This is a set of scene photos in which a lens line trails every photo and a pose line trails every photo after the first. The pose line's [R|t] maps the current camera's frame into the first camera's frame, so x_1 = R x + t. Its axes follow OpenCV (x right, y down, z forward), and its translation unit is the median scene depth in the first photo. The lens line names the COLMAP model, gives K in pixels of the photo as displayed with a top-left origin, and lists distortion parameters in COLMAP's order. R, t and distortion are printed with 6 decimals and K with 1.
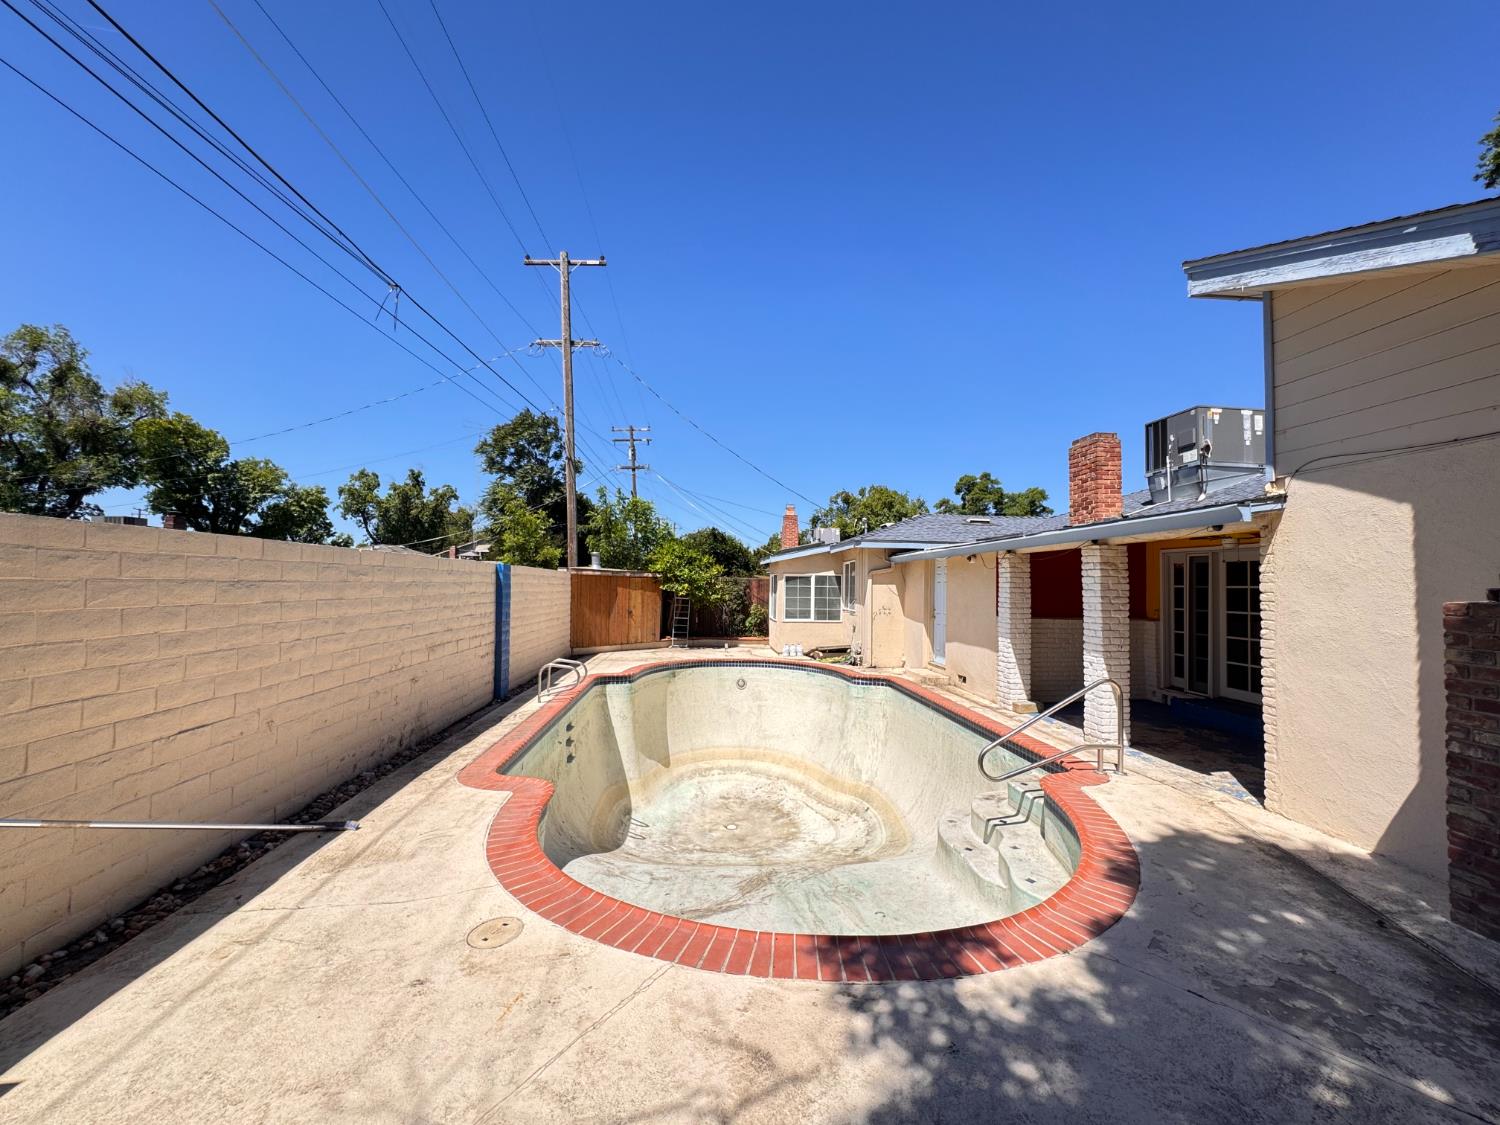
lens RADIAL K [[603.7, 0, 750.6], [0, 603.7, 565.0], [0, 0, 1]] dist [-0.003853, 0.001546]
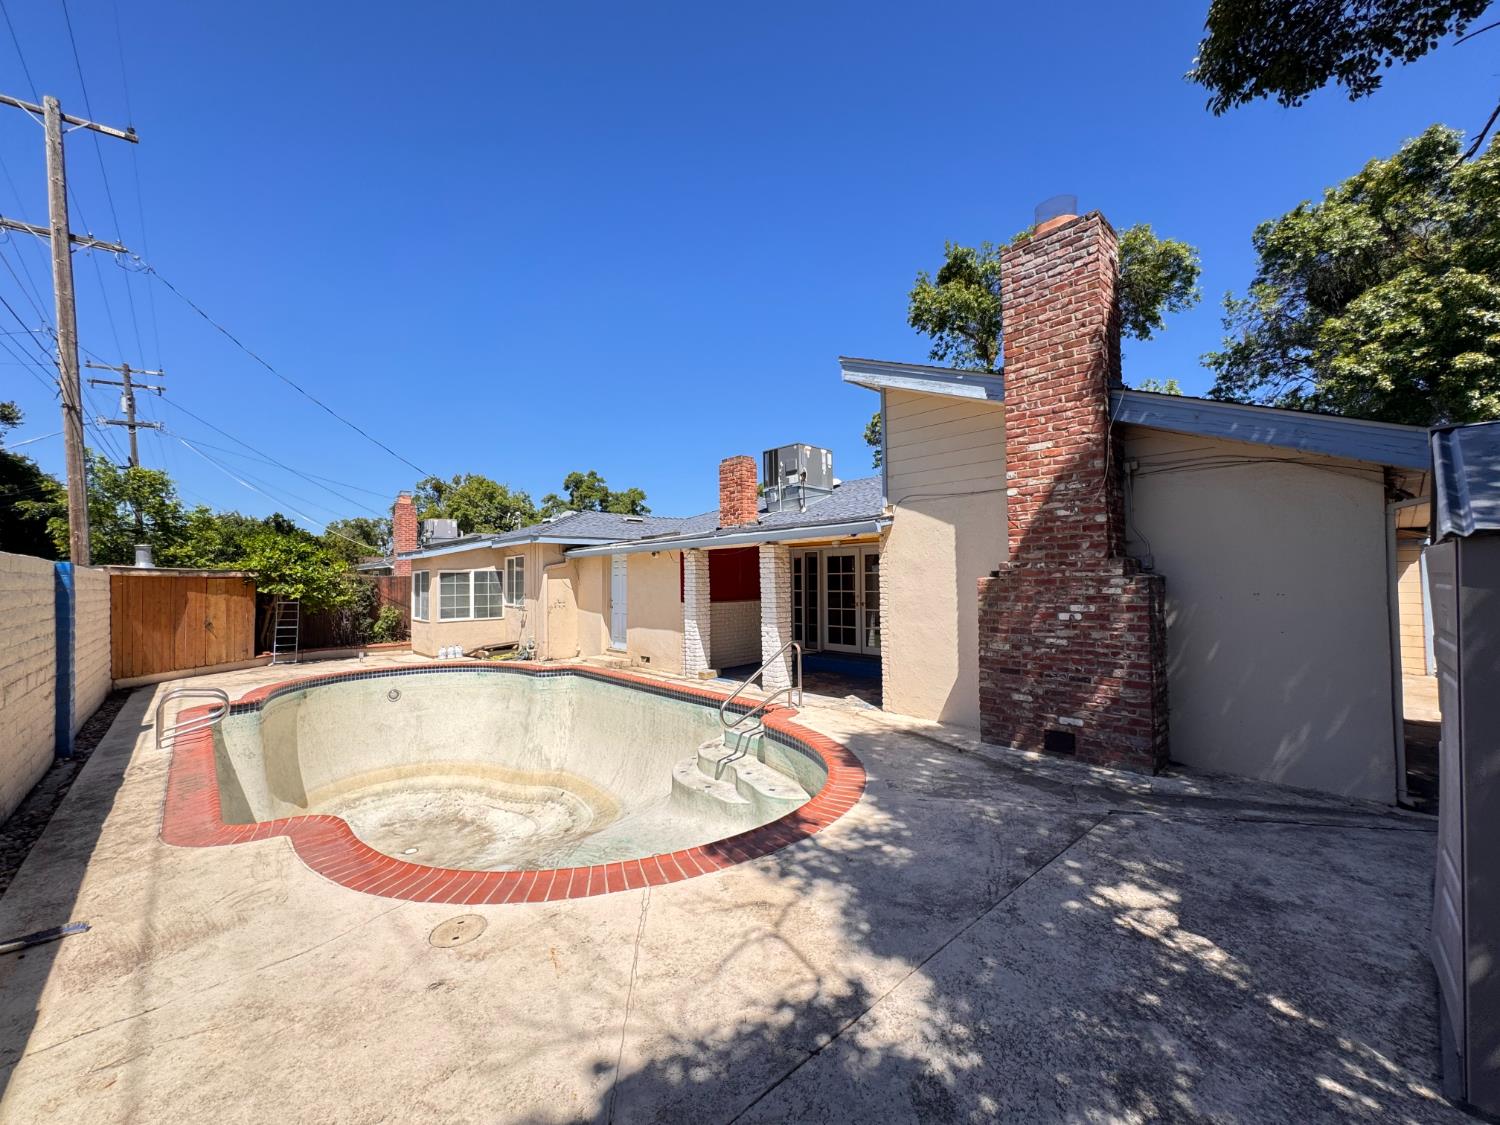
lens RADIAL K [[603.7, 0, 752.9], [0, 603.7, 564.6], [0, 0, 1]] dist [-0.003853, 0.001546]
pose [[0.790018, -0.010911, 0.612986, -0.230360], [0.004988, 0.999923, 0.011371, -0.002905], [-0.613063, -0.005926, 0.790012, -0.031774]]
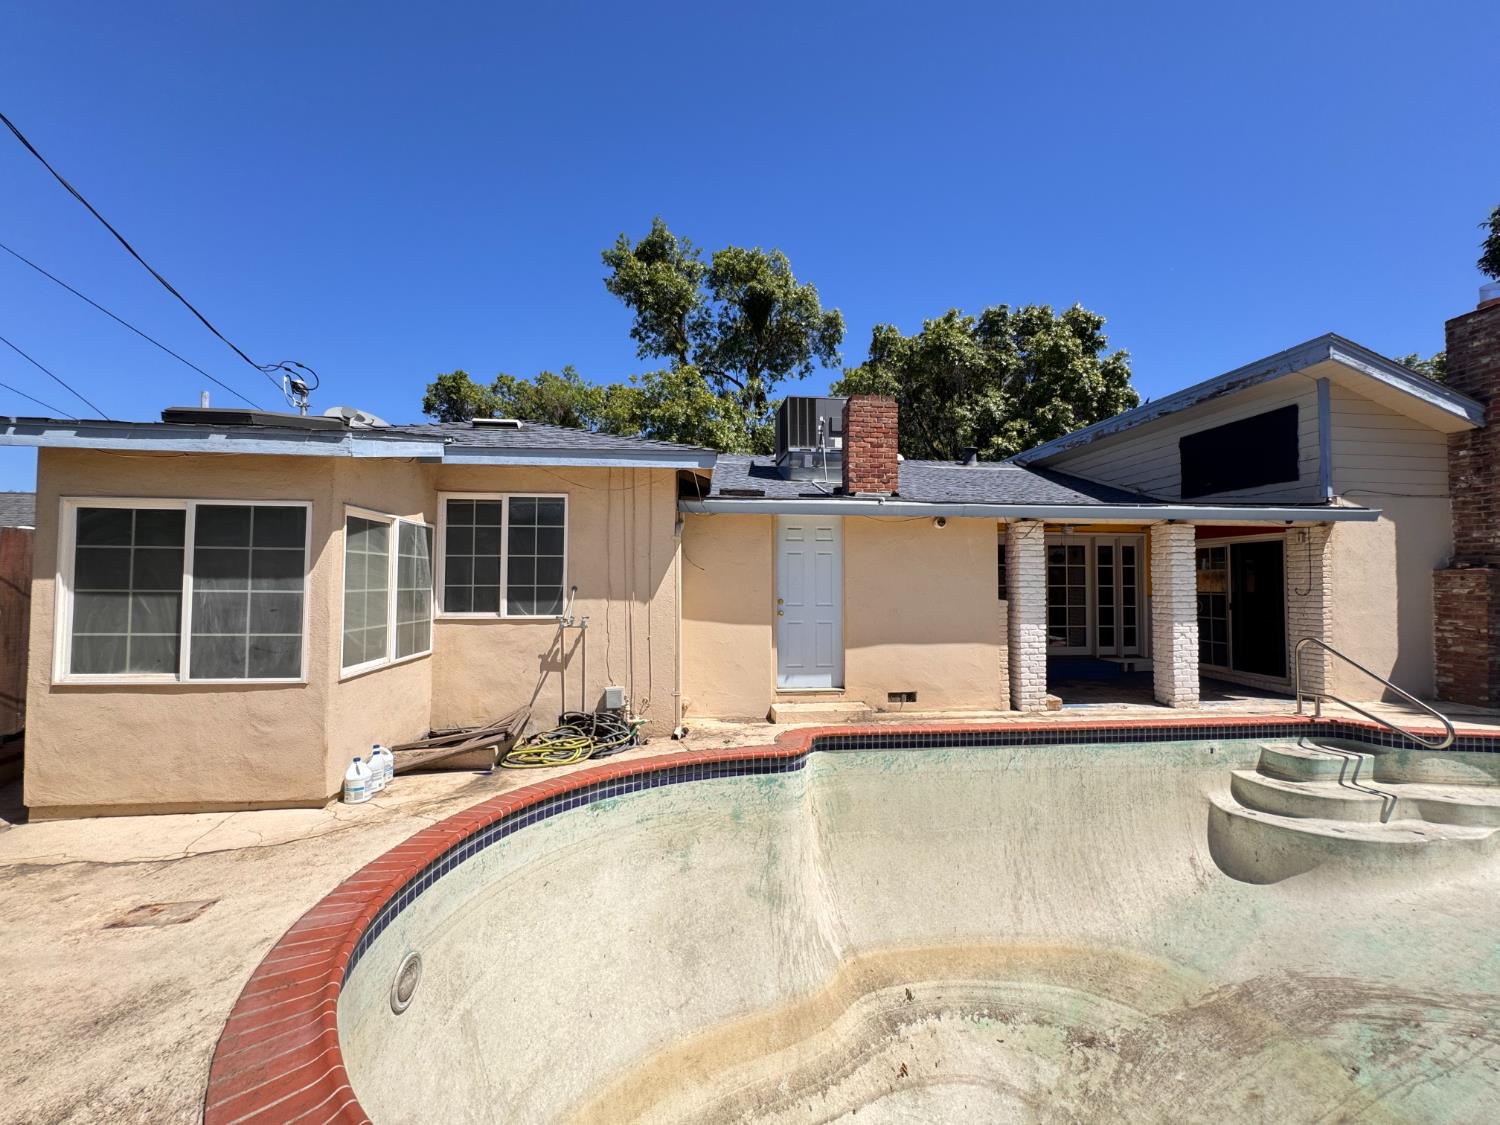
lens RADIAL K [[603.7, 0, 752.6], [0, 603.7, 564.1], [0, 0, 1]] dist [-0.003853, 0.001546]
pose [[-0.022821, 0.016810, 0.999598, -0.401830], [-0.036096, 0.999193, -0.017627, 0.070527], [-0.999088, -0.036484, -0.022196, 1.462129]]
